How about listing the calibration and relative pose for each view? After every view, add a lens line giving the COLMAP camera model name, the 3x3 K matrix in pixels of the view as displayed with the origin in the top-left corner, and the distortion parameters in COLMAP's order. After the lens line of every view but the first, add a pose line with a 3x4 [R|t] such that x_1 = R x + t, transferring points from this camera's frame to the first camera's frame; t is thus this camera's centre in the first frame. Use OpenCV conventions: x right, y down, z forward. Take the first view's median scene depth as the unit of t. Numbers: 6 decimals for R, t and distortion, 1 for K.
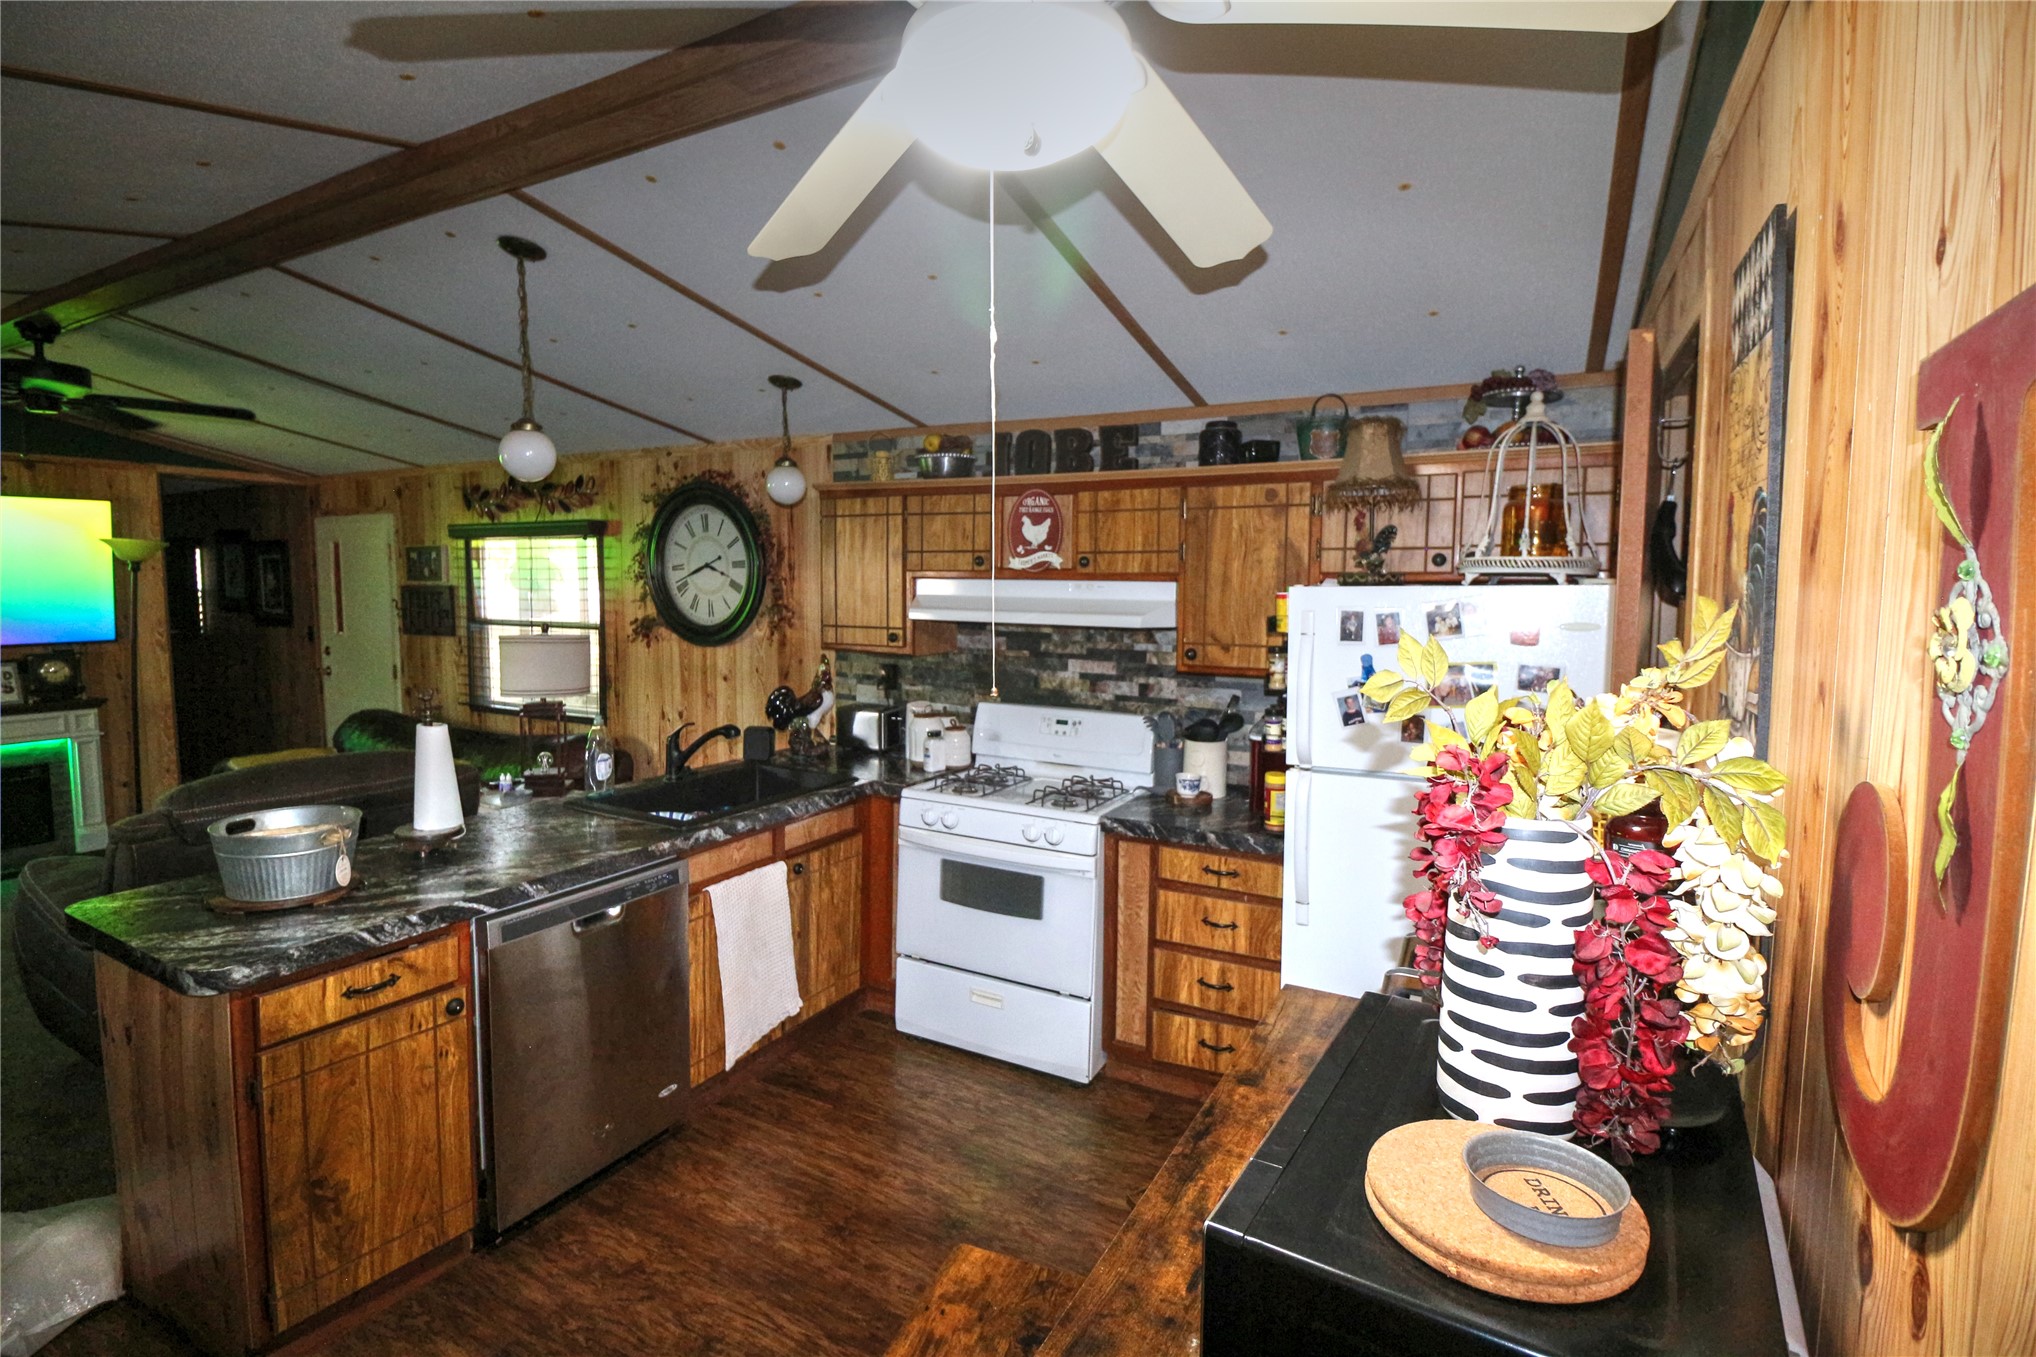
lens RADIAL K [[954.3, 0, 1019.6], [0, 954.3, 659.2], [0, 0, 1]] dist [-0.010651, -0.002103]
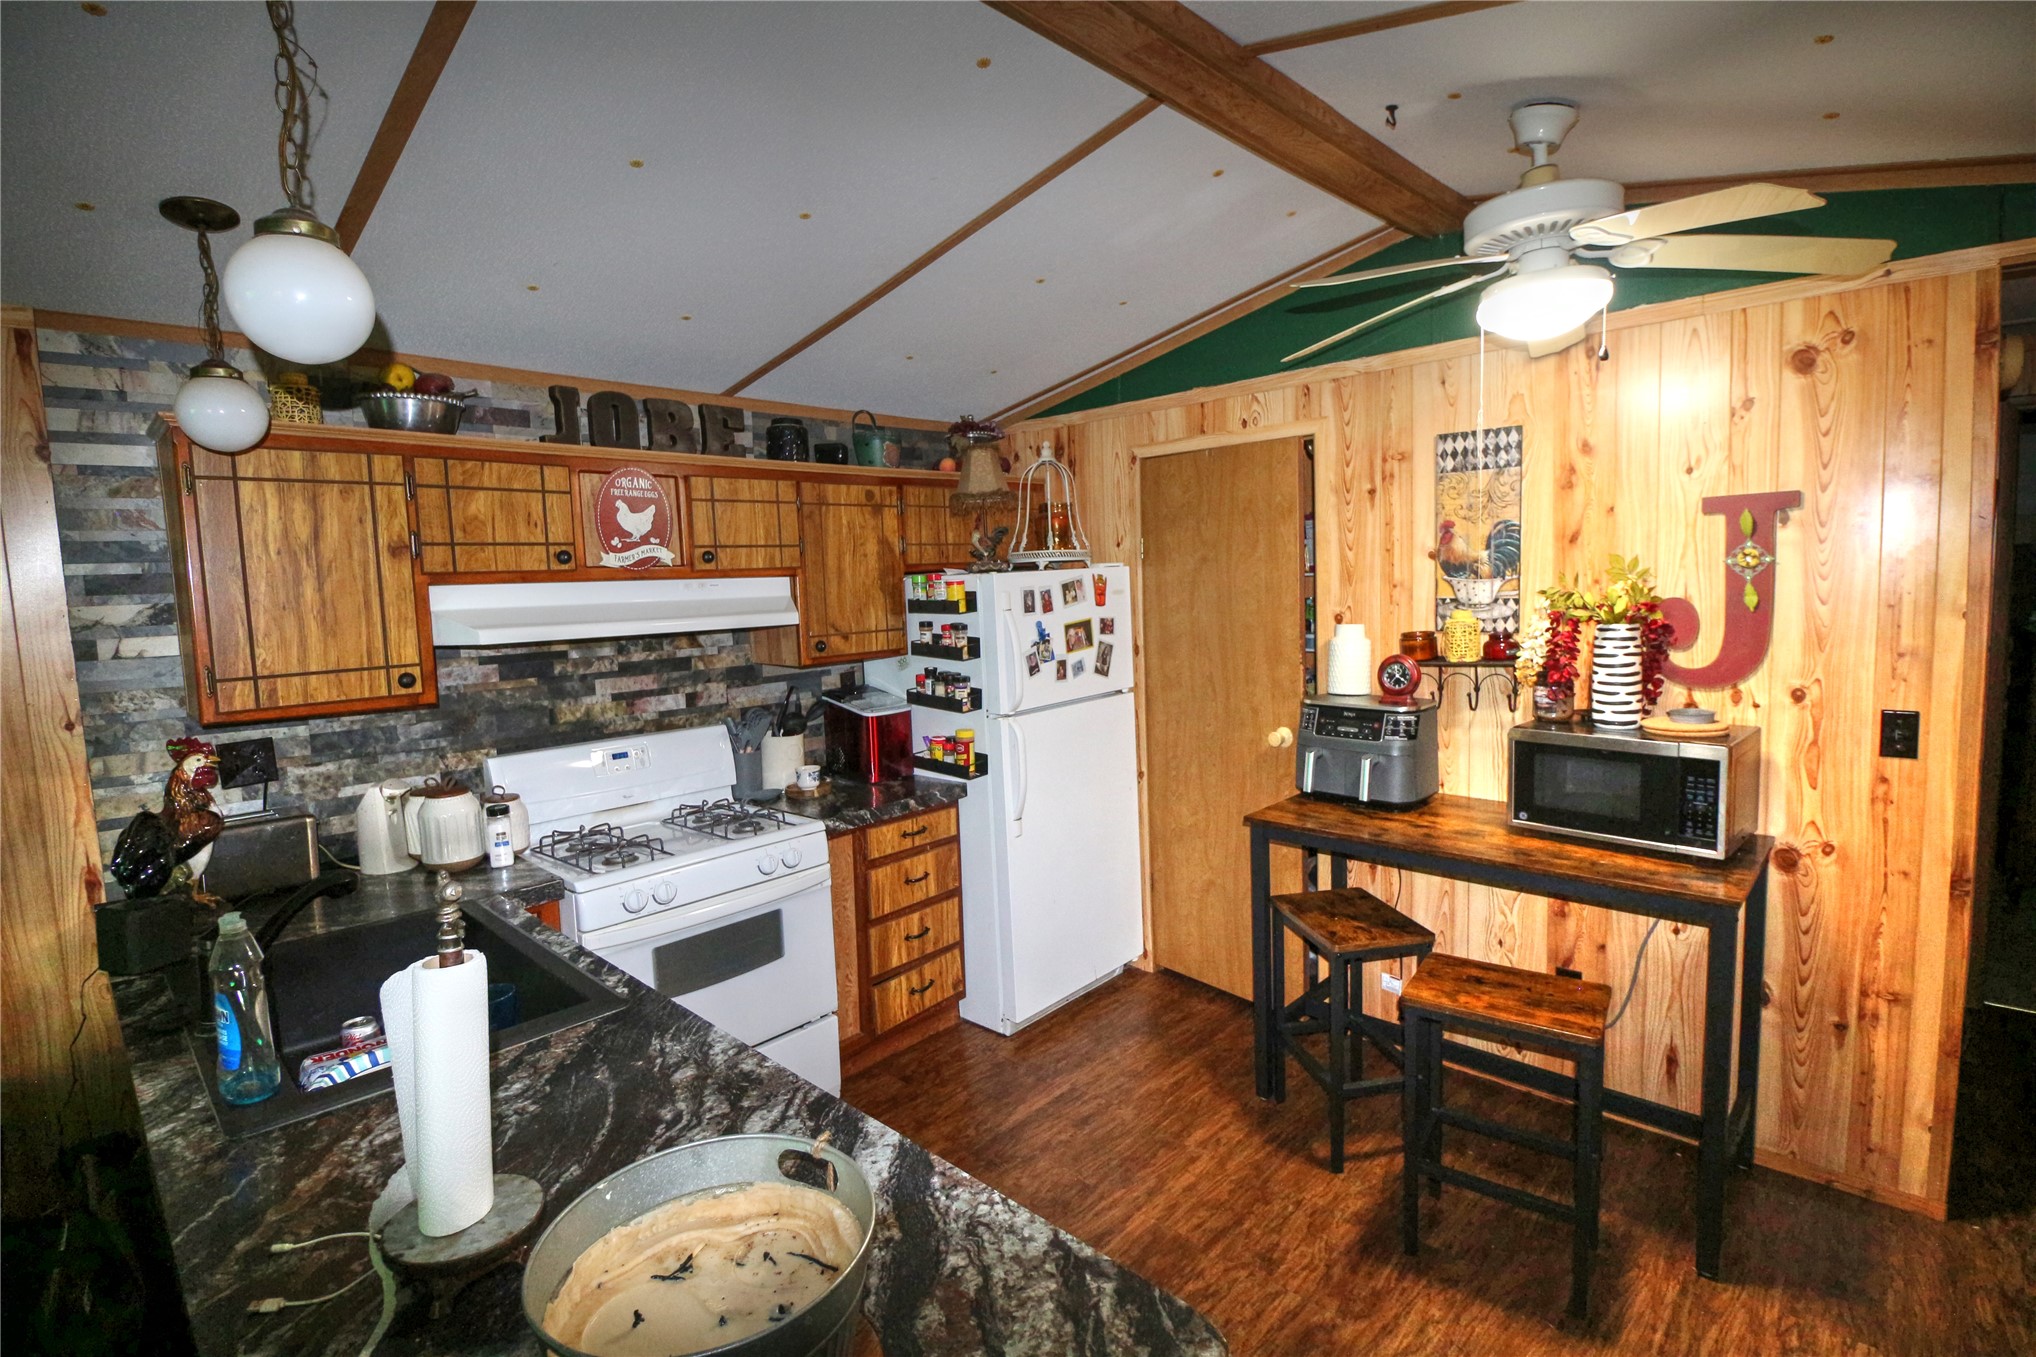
lens RADIAL K [[954.3, 0, 1018.1], [0, 954.3, 661.7], [0, 0, 1]] dist [-0.010651, -0.002103]
pose [[0.247335, -0.106190, 0.963093, -0.688584], [0.112313, 0.990418, 0.080360, -0.043306], [-0.962399, 0.088292, 0.256891, 0.488231]]
